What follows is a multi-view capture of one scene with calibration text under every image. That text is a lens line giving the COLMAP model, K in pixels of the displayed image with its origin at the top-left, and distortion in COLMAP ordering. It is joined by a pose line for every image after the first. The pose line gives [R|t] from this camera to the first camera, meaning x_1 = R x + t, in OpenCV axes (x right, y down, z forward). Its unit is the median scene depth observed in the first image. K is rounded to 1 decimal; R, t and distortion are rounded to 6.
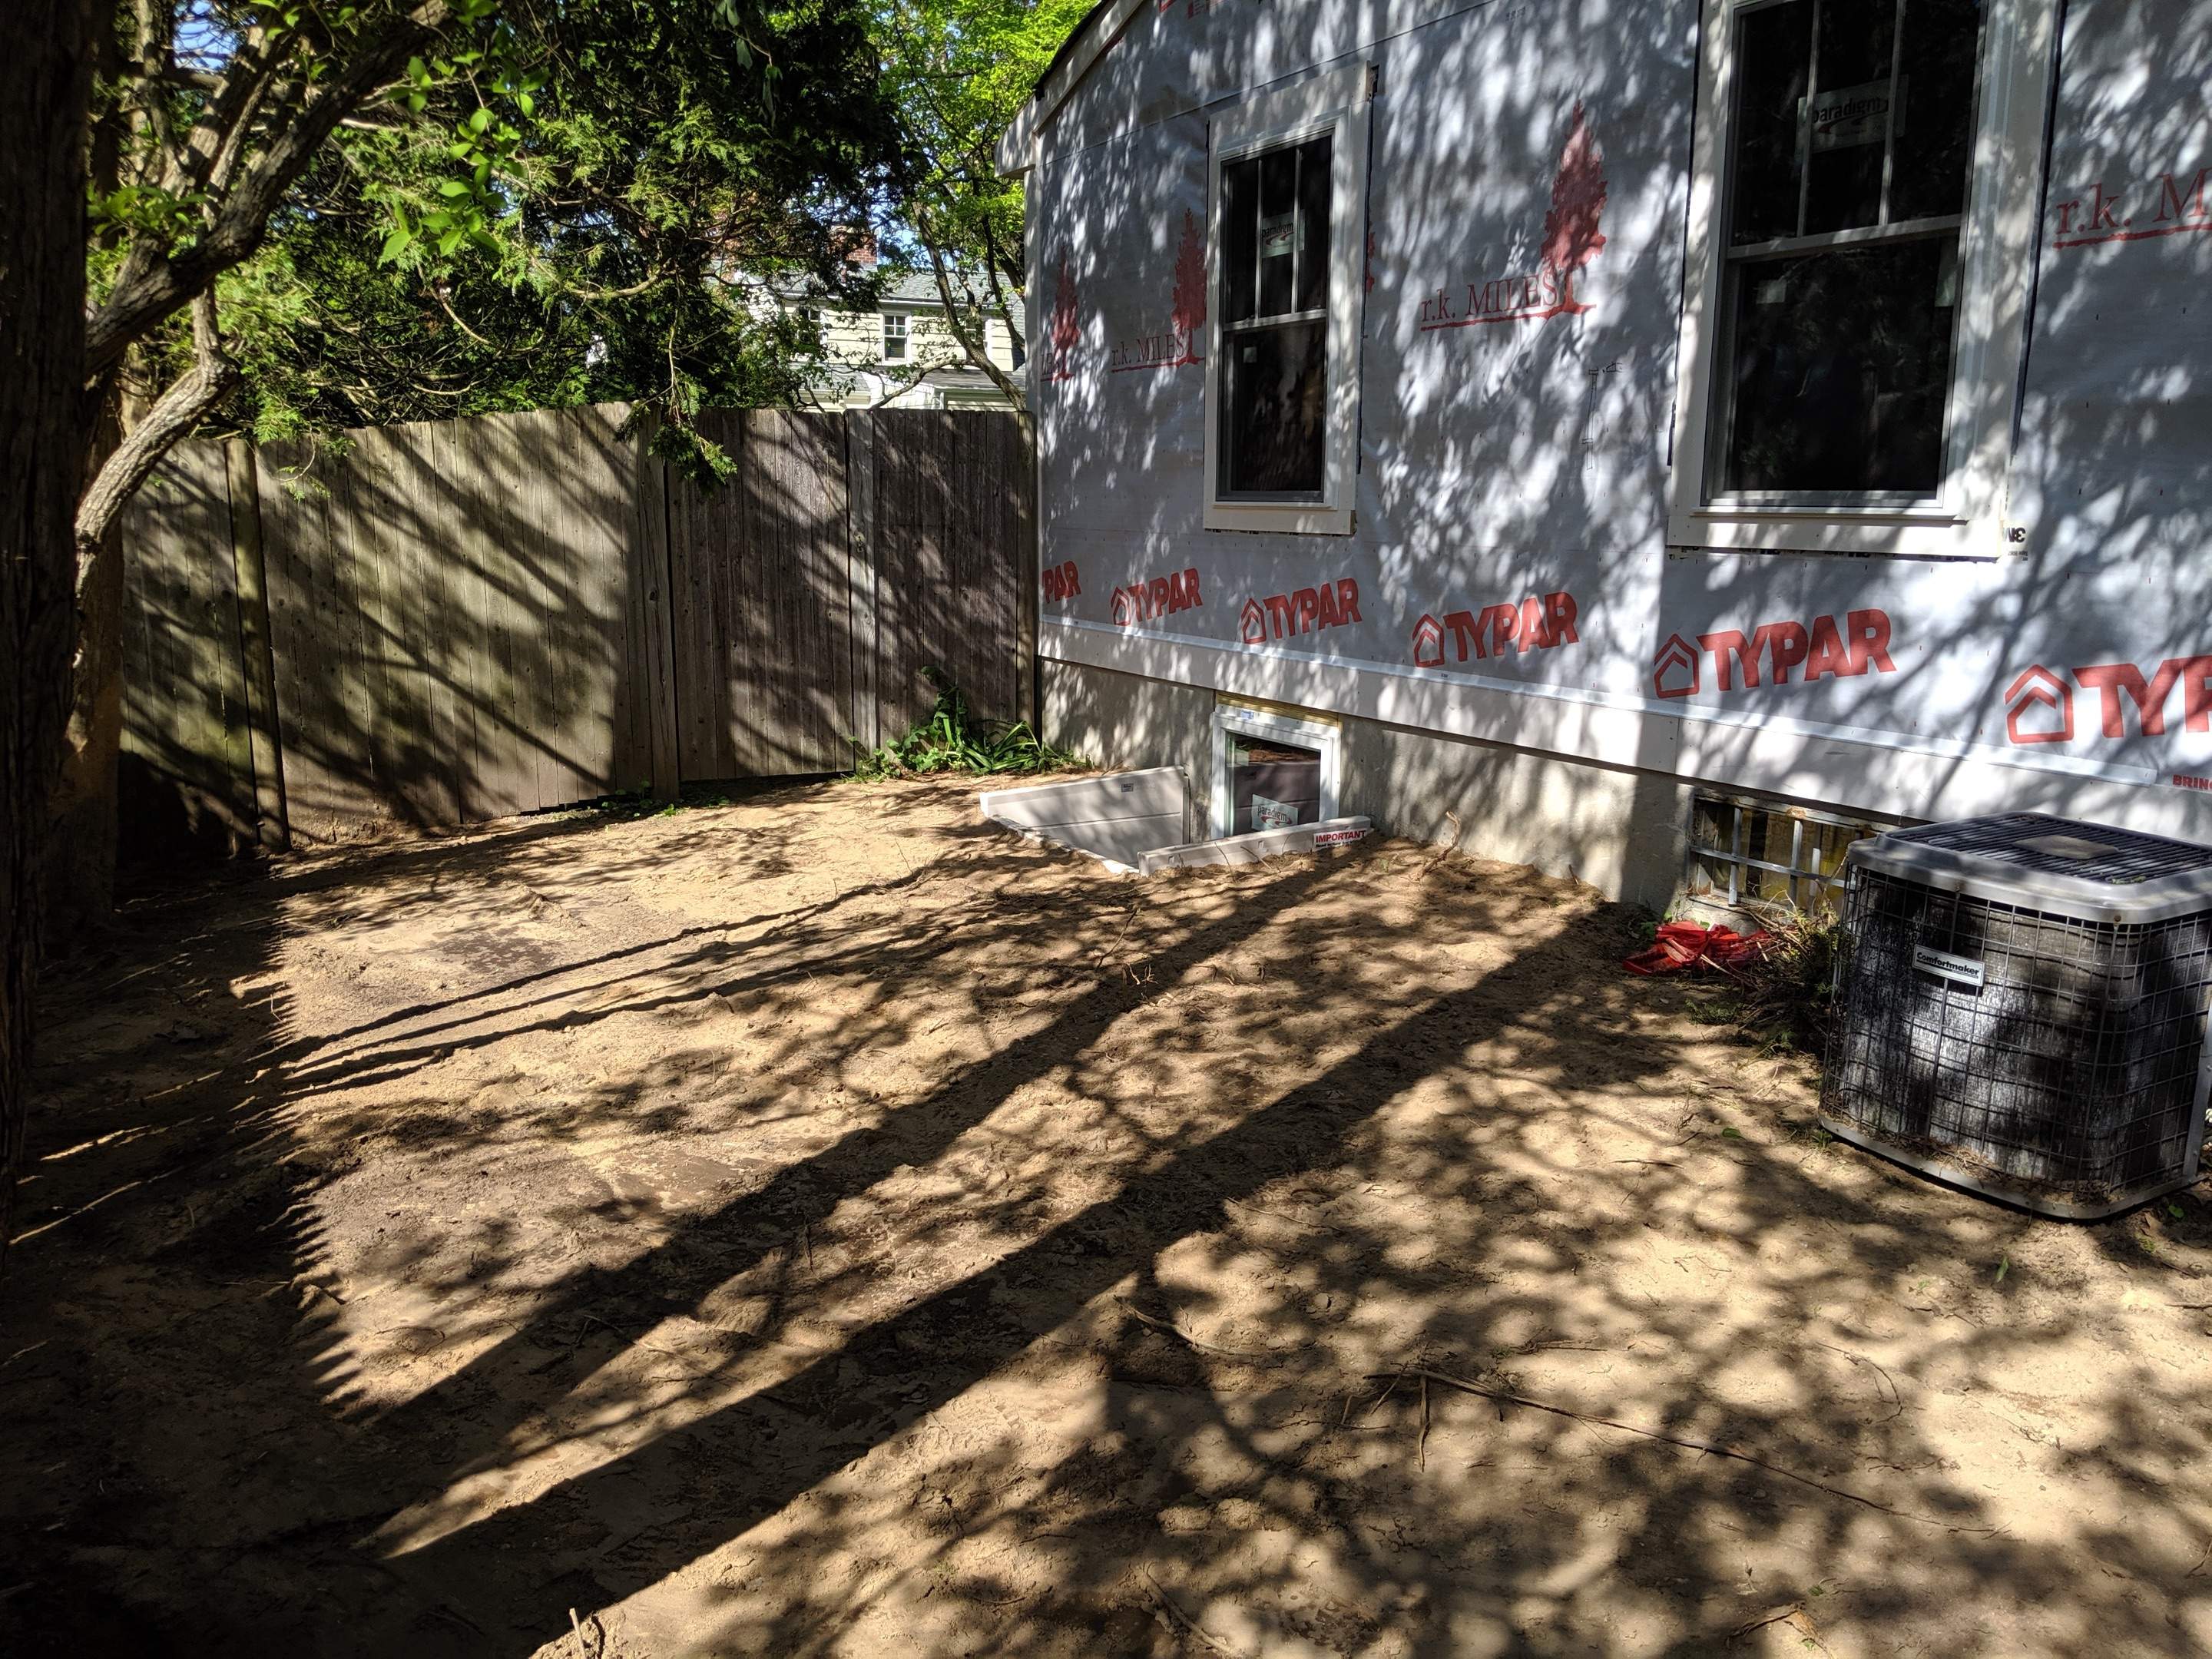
lens RADIAL K [[1662.7, 0, 1165.5], [0, 1662.7, 857.0], [0, 0, 1]] dist [0.108821, -0.211897]
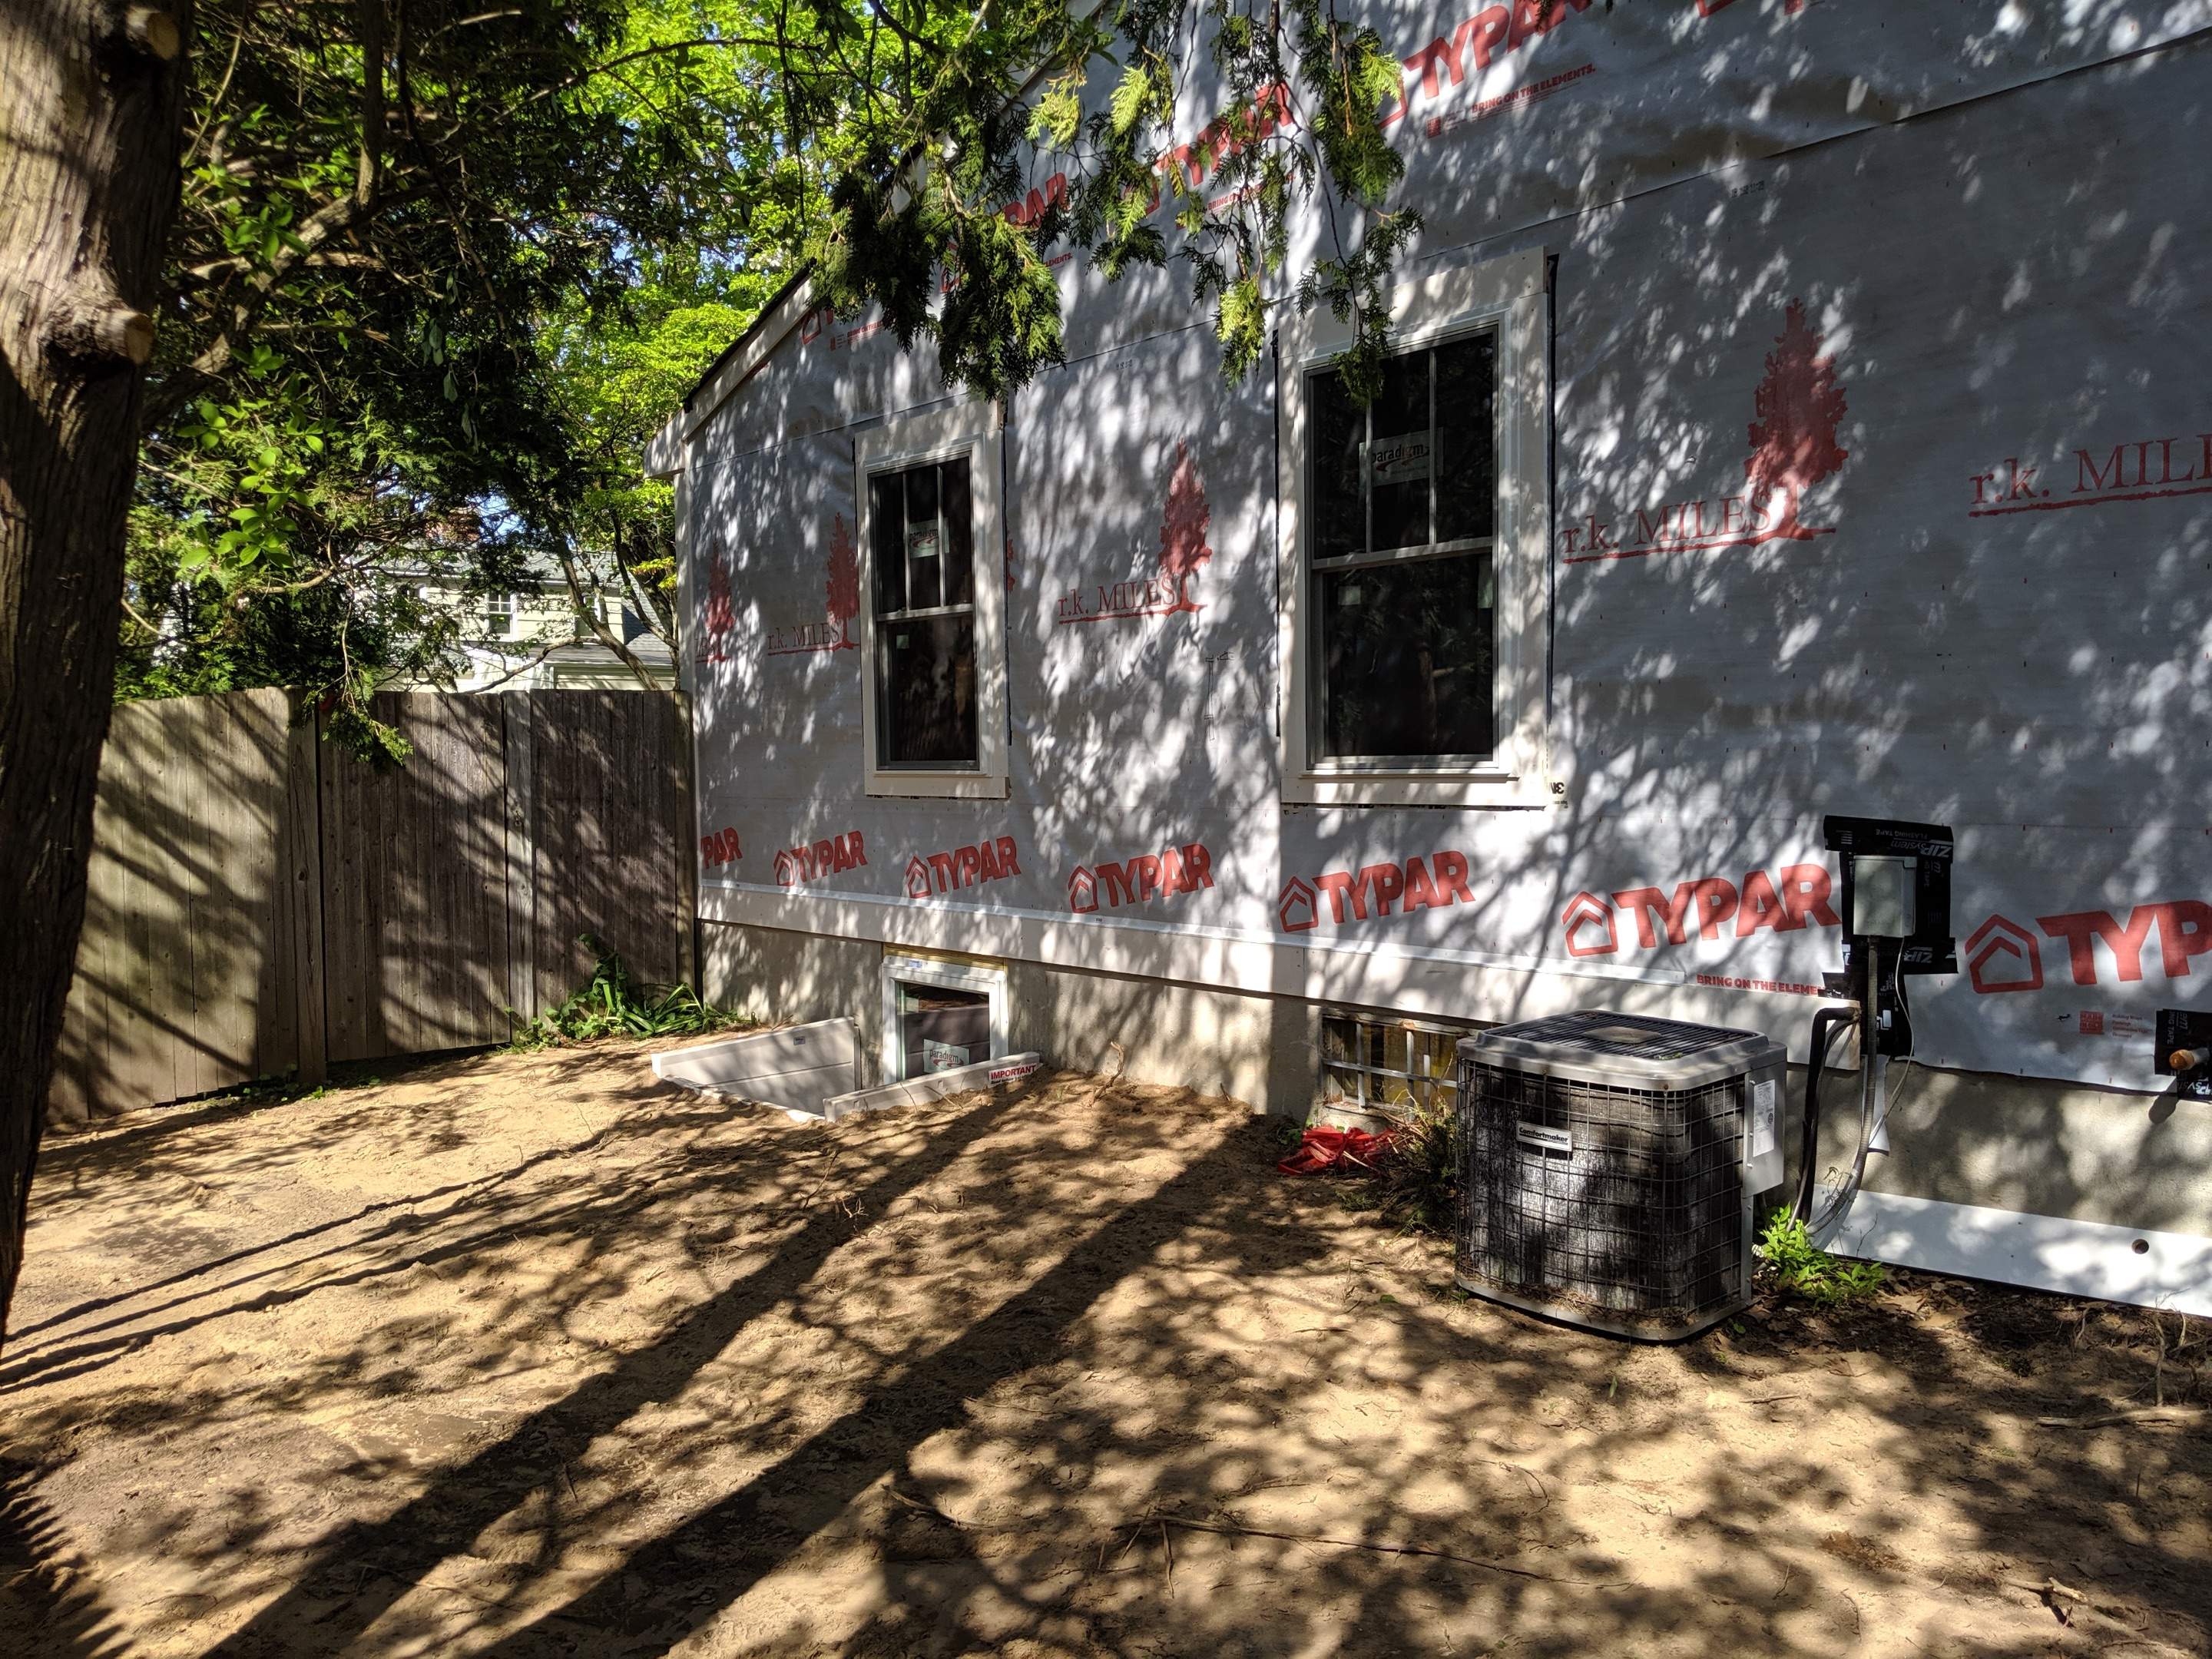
lens RADIAL K [[1710.8, 0, 1131.8], [0, 1710.8, 837.2], [0, 0, 1]] dist [0.103470, -0.156272]
pose [[0.975906, -0.029154, 0.216233, -0.067924], [0.064226, 0.985509, -0.156992, 0.020472], [-0.208523, 0.167097, 0.963637, -0.133212]]
